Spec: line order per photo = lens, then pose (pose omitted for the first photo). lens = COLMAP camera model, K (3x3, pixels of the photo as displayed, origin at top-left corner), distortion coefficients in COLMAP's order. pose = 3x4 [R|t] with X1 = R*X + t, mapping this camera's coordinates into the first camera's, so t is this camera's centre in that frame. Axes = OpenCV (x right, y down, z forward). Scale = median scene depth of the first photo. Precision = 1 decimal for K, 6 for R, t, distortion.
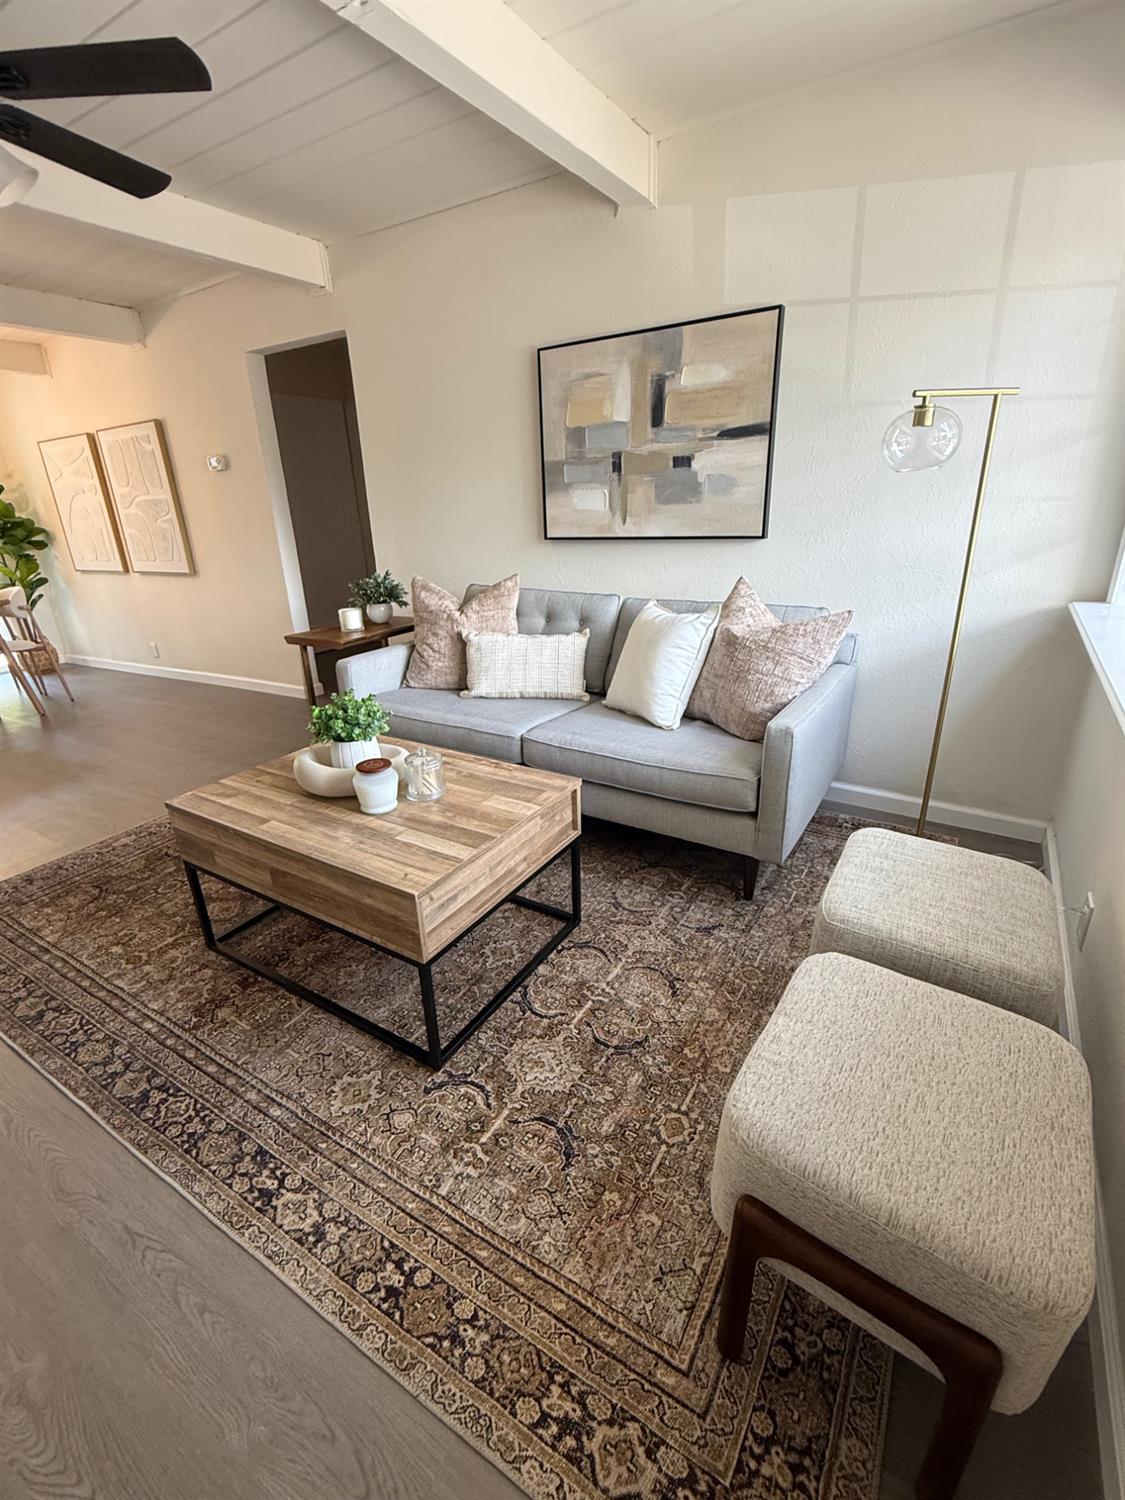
lens RADIAL K [[664.2, 0, 563.0], [0, 664.2, 746.3], [0, 0, 1]] dist [-0.000865, 0.001050]
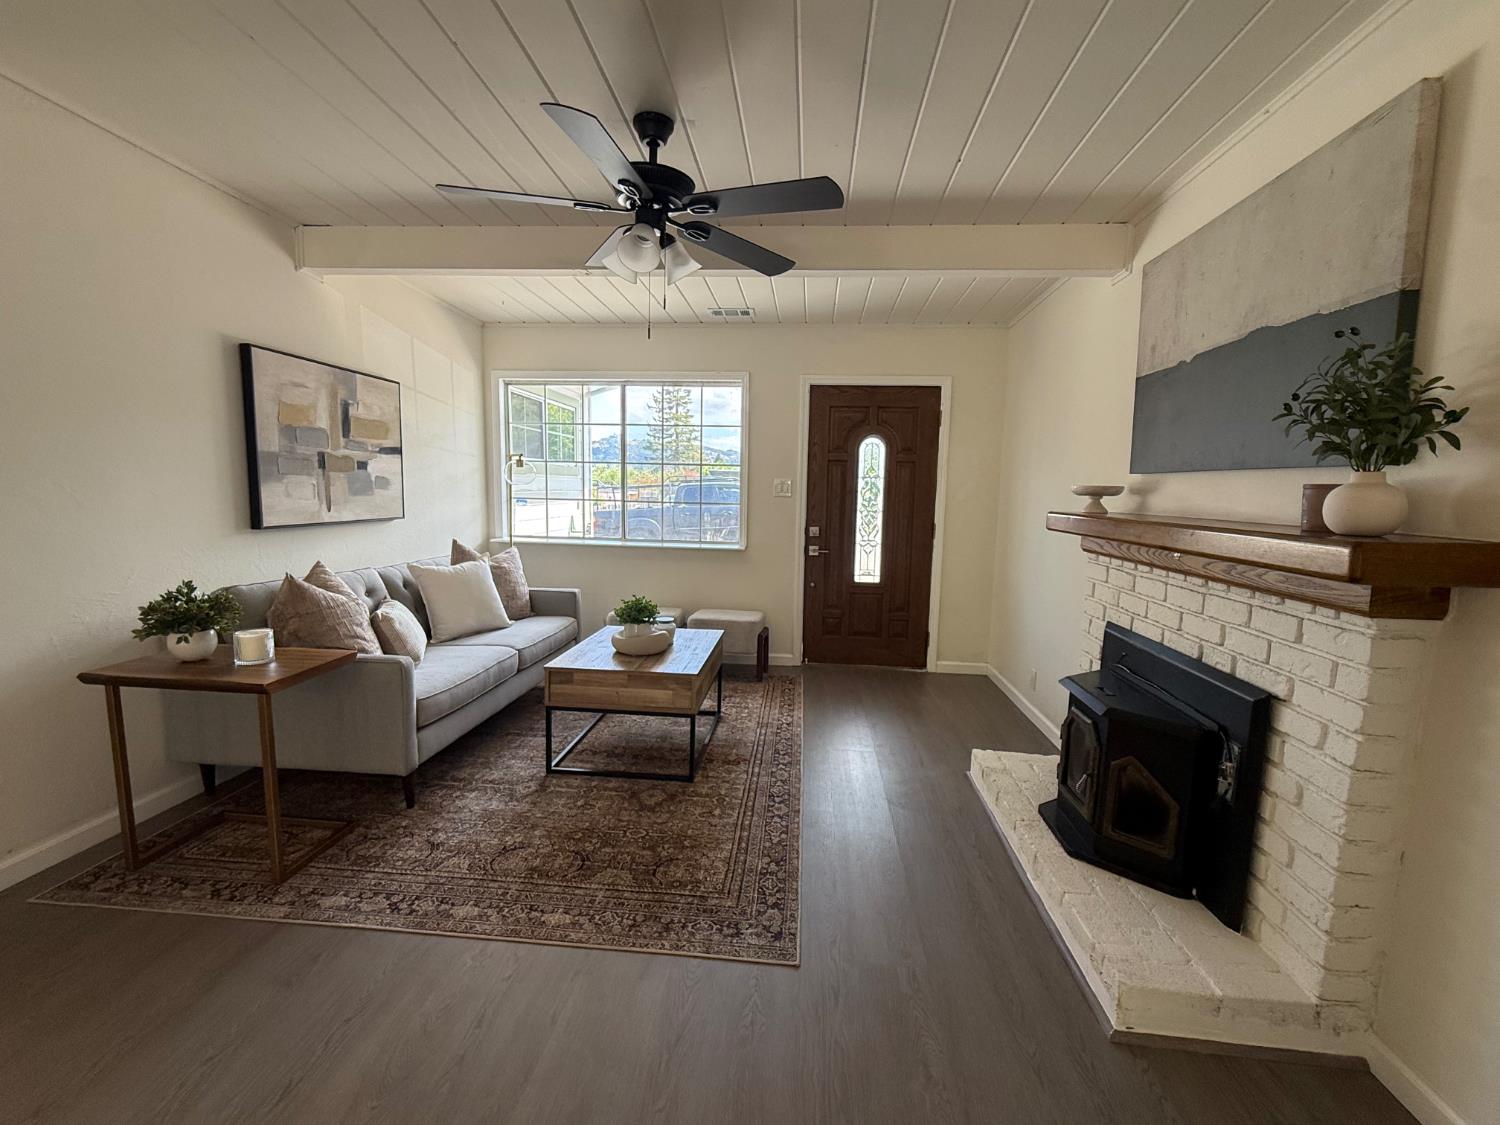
lens RADIAL K [[664.2, 0, 750.6], [0, 664.2, 565.2], [0, 0, 1]] dist [-0.000865, 0.001050]
pose [[-0.448796, -0.078286, 0.890199, -1.366789], [0.302767, 0.923919, 0.233893, -0.323148], [-0.840782, 0.374493, -0.390949, 0.949928]]
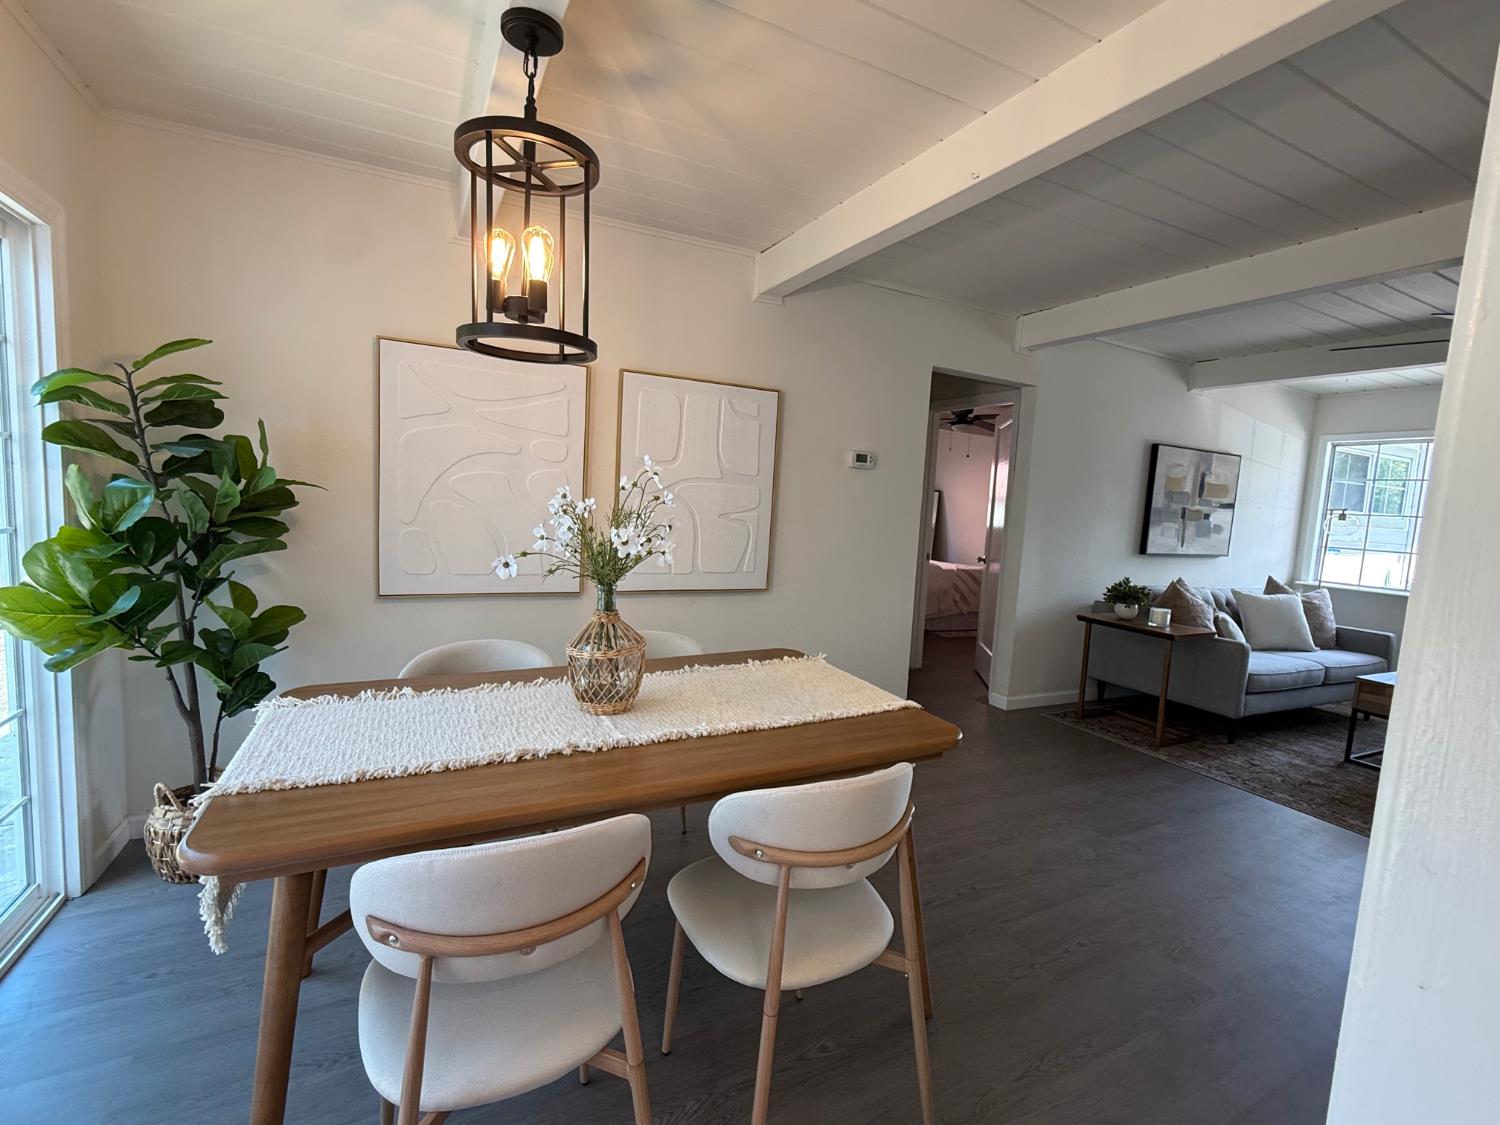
lens RADIAL K [[664.2, 0, 751.5], [0, 664.2, 567.8], [0, 0, 1]] dist [-0.000865, 0.001050]
pose [[0.521098, -0.020935, 0.853240, -2.107472], [0.222400, 0.968494, -0.112063, -0.367389], [-0.824012, 0.248156, 0.509336, 1.150064]]
